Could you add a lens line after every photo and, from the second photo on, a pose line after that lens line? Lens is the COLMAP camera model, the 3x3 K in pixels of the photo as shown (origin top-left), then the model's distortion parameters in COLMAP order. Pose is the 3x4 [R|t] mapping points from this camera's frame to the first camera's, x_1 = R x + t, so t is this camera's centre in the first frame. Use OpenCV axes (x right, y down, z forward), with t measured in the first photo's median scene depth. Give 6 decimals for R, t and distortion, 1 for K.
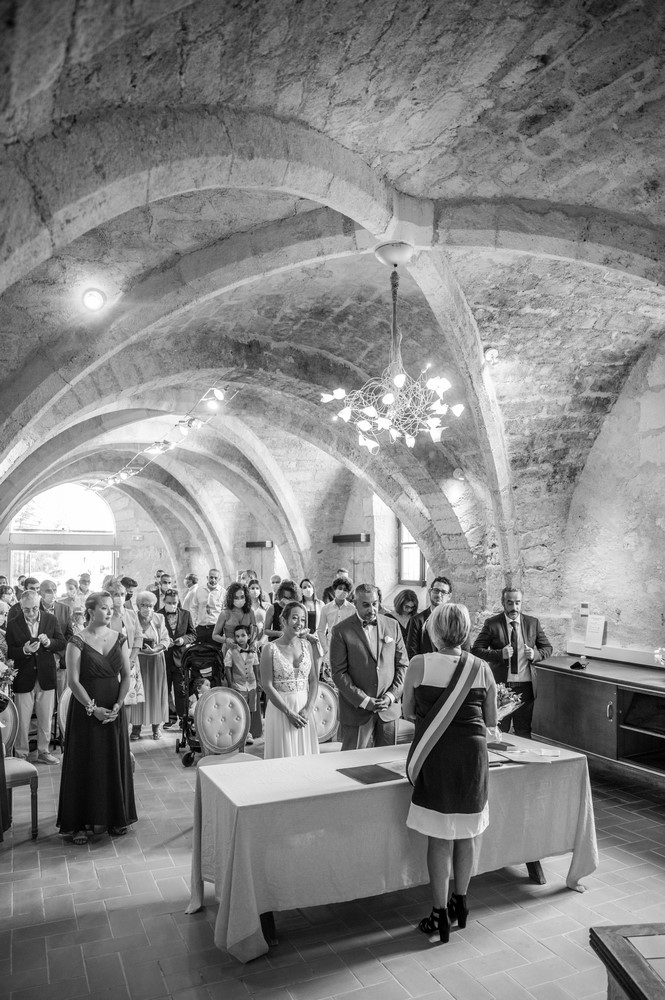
lens RADIAL K [[753.7, 0, 358.0], [0, 753.7, 518.9], [0, 0, 1]] dist [-0.112164, 0.000327]
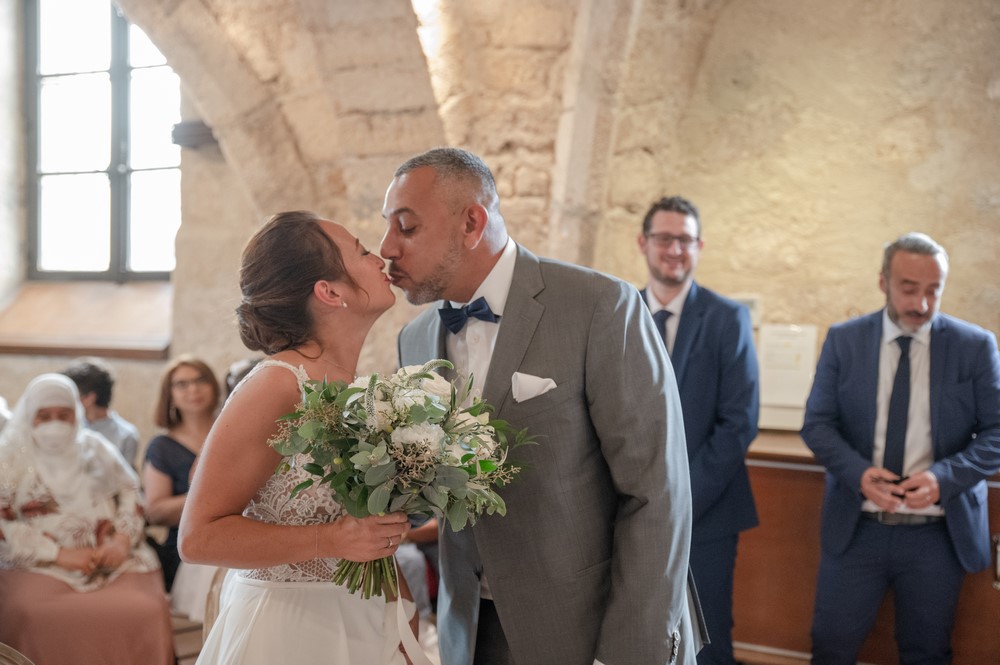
lens RADIAL K [[1288.7, 0, 500.0], [0, 1288.7, 332.5], [0, 0, 1]] dist [0.068050, 0.059922]
pose [[0.814129, -0.001577, 0.580683, -0.207772], [-0.044201, 0.996927, 0.064679, 0.091501], [-0.579000, -0.078324, 0.811557, 0.502415]]
